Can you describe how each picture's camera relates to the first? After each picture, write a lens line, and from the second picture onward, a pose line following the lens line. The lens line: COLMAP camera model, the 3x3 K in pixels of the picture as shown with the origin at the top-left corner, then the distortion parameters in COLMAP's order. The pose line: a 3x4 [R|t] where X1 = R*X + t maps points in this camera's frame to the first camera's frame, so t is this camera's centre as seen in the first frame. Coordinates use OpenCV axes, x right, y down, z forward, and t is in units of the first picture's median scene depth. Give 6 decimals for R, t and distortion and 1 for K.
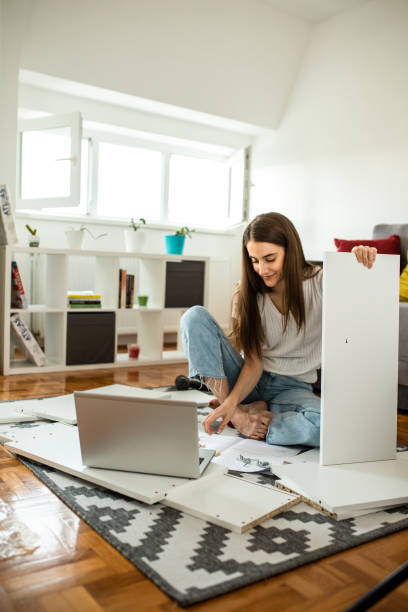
lens RADIAL K [[591.1, 0, 204.0], [0, 591.1, 306.0], [0, 0, 1]] dist [-0.067360, 0.104764]
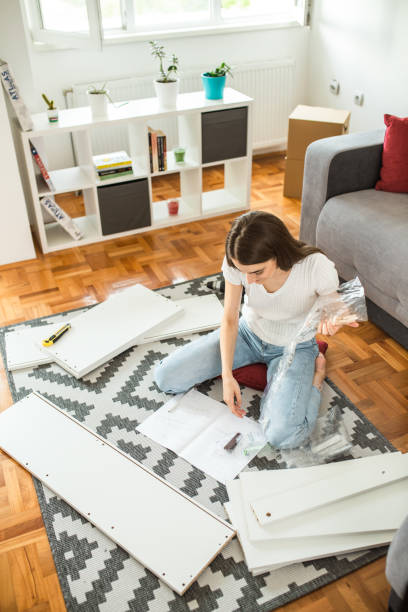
lens RADIAL K [[591.1, 0, 204.0], [0, 591.1, 306.0], [0, 0, 1]] dist [-0.067360, 0.104764]
pose [[0.981703, 0.059893, -0.180756, 0.134785], [0.040715, 0.861273, 0.506509, -0.312724], [0.186017, -0.504601, 0.843075, 0.107005]]
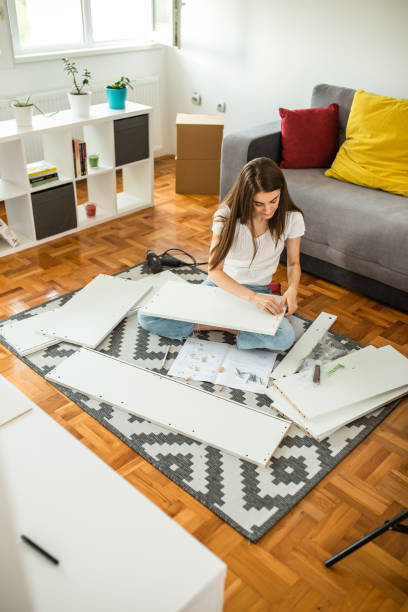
lens RADIAL K [[591.1, 0, 204.0], [0, 591.1, 306.0], [0, 0, 1]] dist [-0.067360, 0.104764]
pose [[0.980588, -0.110210, 0.162179, -0.123330], [0.021704, 0.883020, 0.468832, -0.299020], [-0.194877, -0.456211, 0.868271, -0.057068]]
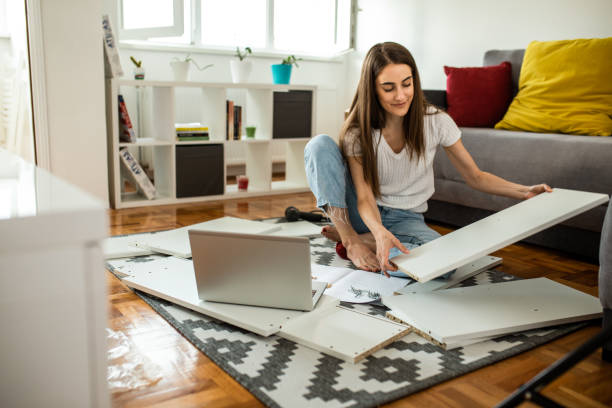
lens RADIAL K [[591.1, 0, 305.4], [0, 591.1, 201.8], [0, 0, 1]] dist [-0.067360, 0.104764]
pose [[0.999873, -0.013021, -0.009242, -0.004059], [0.014023, 0.992890, 0.118206, -0.009022], [0.007637, -0.118320, 0.992946, -0.002154]]
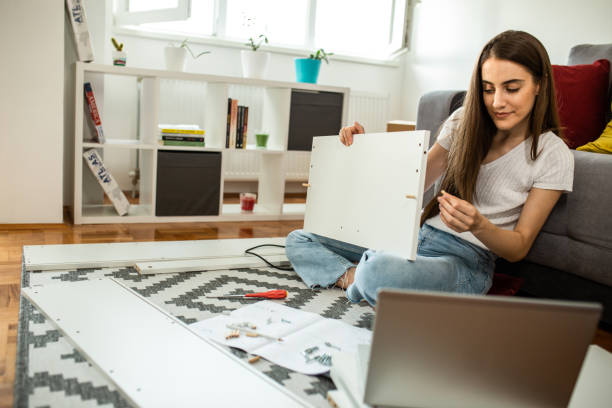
lens RADIAL K [[591.1, 0, 305.4], [0, 591.1, 201.8], [0, 0, 1]] dist [-0.067360, 0.104764]
pose [[0.987272, 0.055590, -0.149012, 0.089794], [-0.043177, 0.995421, 0.085284, 0.004210], [0.153070, -0.077765, 0.985151, 0.241986]]
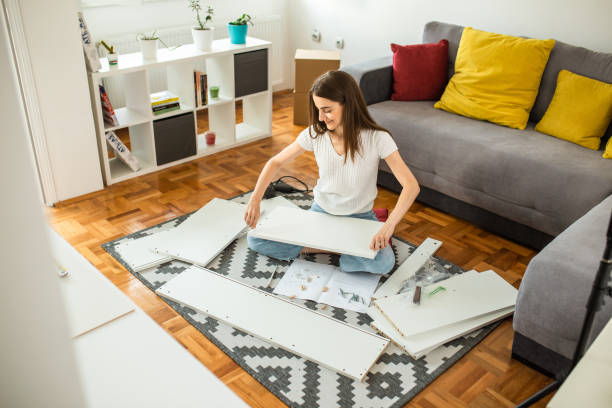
lens RADIAL K [[591.1, 0, 305.4], [0, 591.1, 201.8], [0, 0, 1]] dist [-0.067360, 0.104764]
pose [[0.988928, -0.080030, 0.124969, -0.101213], [0.023022, 0.914661, 0.403565, -0.292787], [-0.146601, -0.396219, 0.906376, -0.100567]]
